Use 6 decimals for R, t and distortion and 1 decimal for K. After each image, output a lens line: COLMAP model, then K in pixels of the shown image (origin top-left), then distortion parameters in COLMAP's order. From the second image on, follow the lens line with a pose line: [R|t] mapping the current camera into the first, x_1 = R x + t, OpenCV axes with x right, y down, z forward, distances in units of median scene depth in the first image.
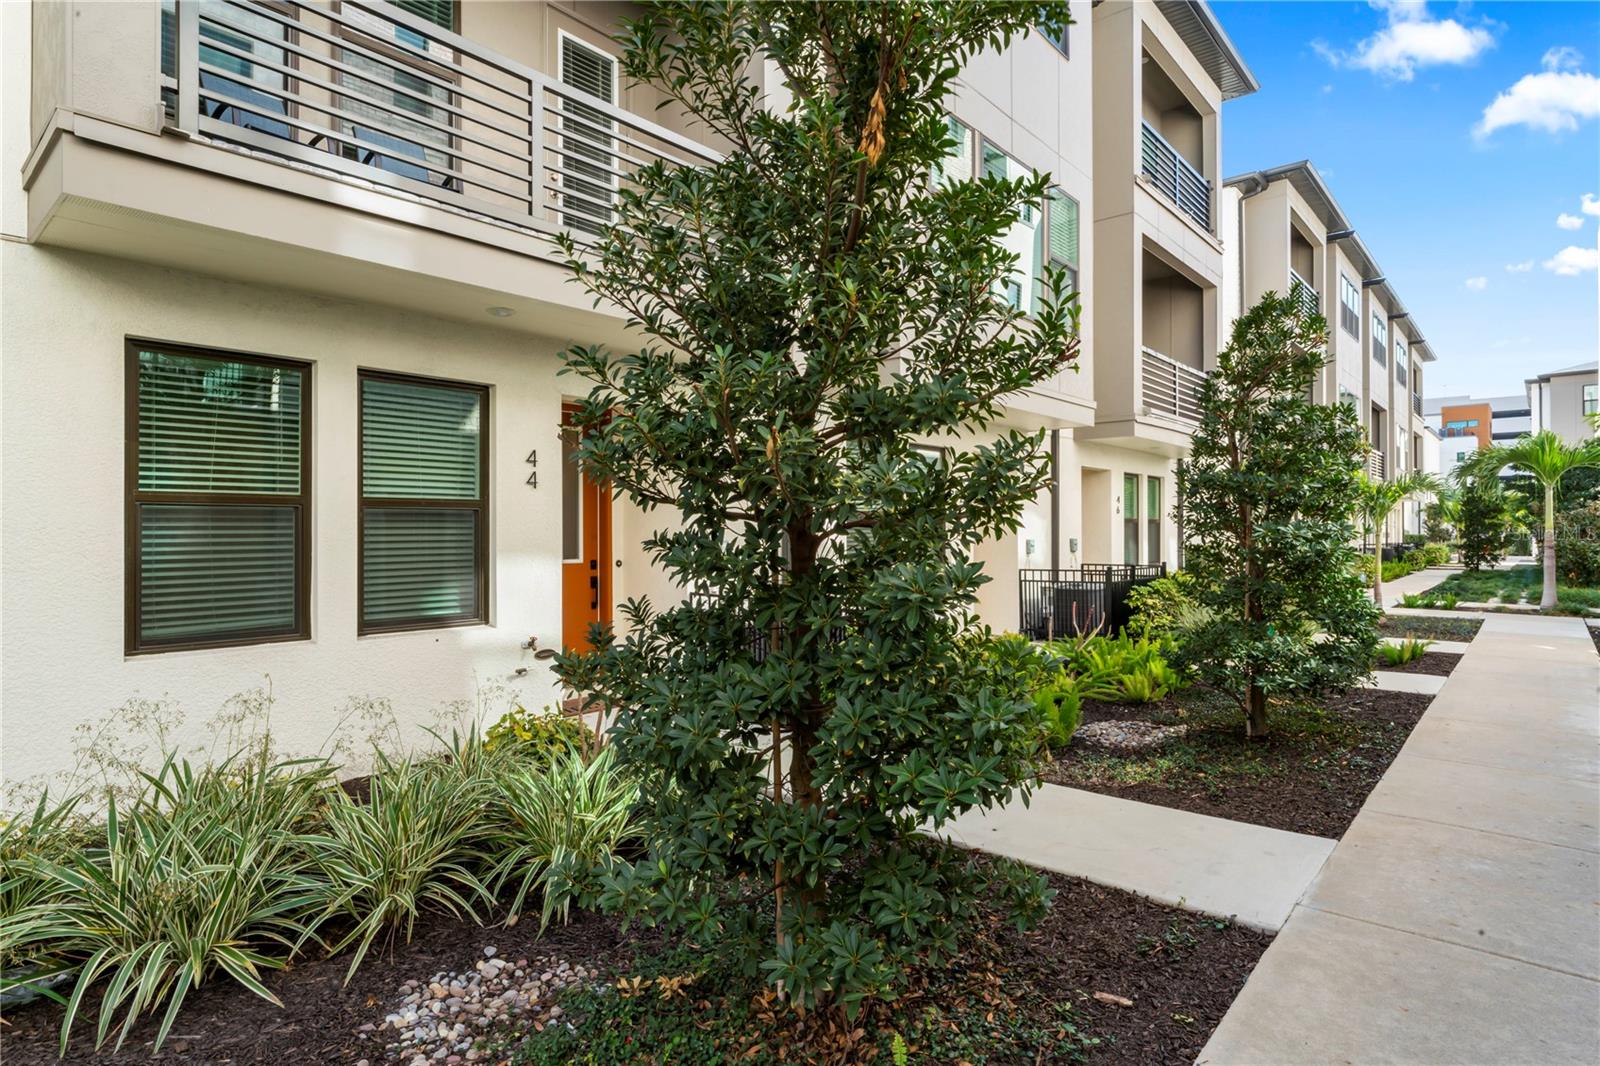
lens RADIAL K [[839.7, 0, 800.1], [0, 839.7, 528.5], [0, 0, 1]] dist [-0.007006, 0.003983]
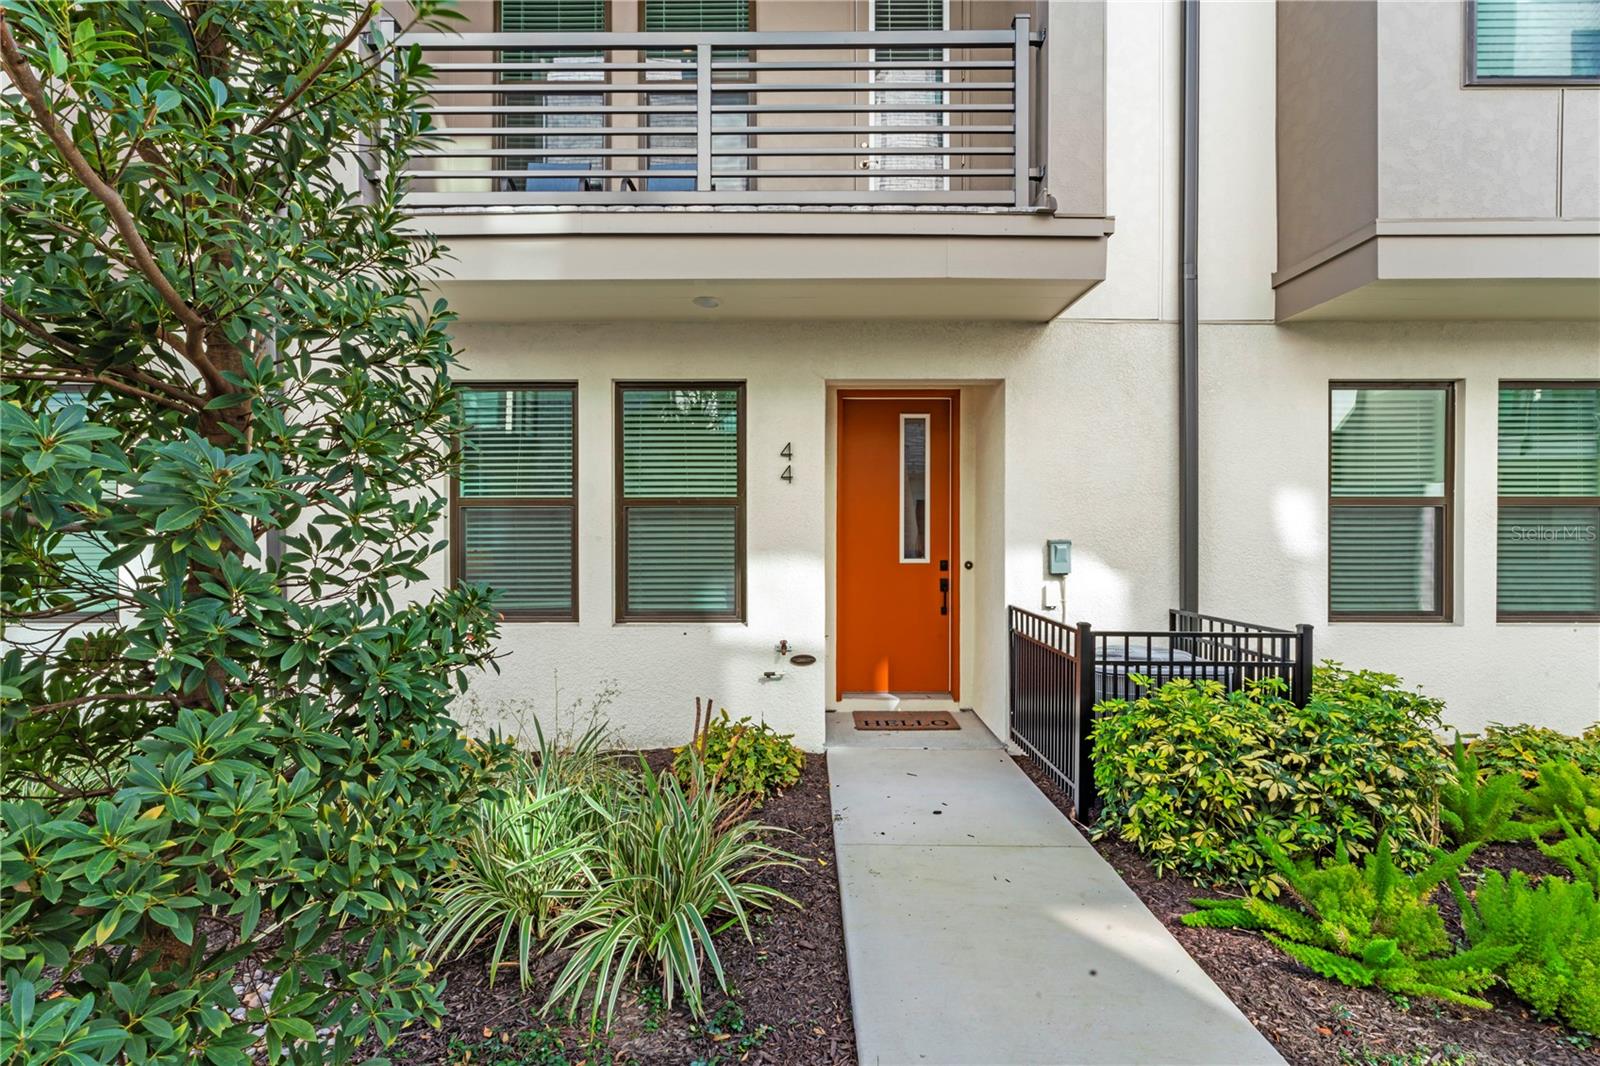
lens RADIAL K [[788.0, 0, 800.1], [0, 788.0, 537.3], [0, 0, 1]] dist [0.006490, 0.000122]
pose [[0.664206, 0.012681, -0.747442, 0.364422], [0.001935, 0.999824, 0.018683, -0.003819], [0.747547, -0.013856, 0.664064, 0.434430]]
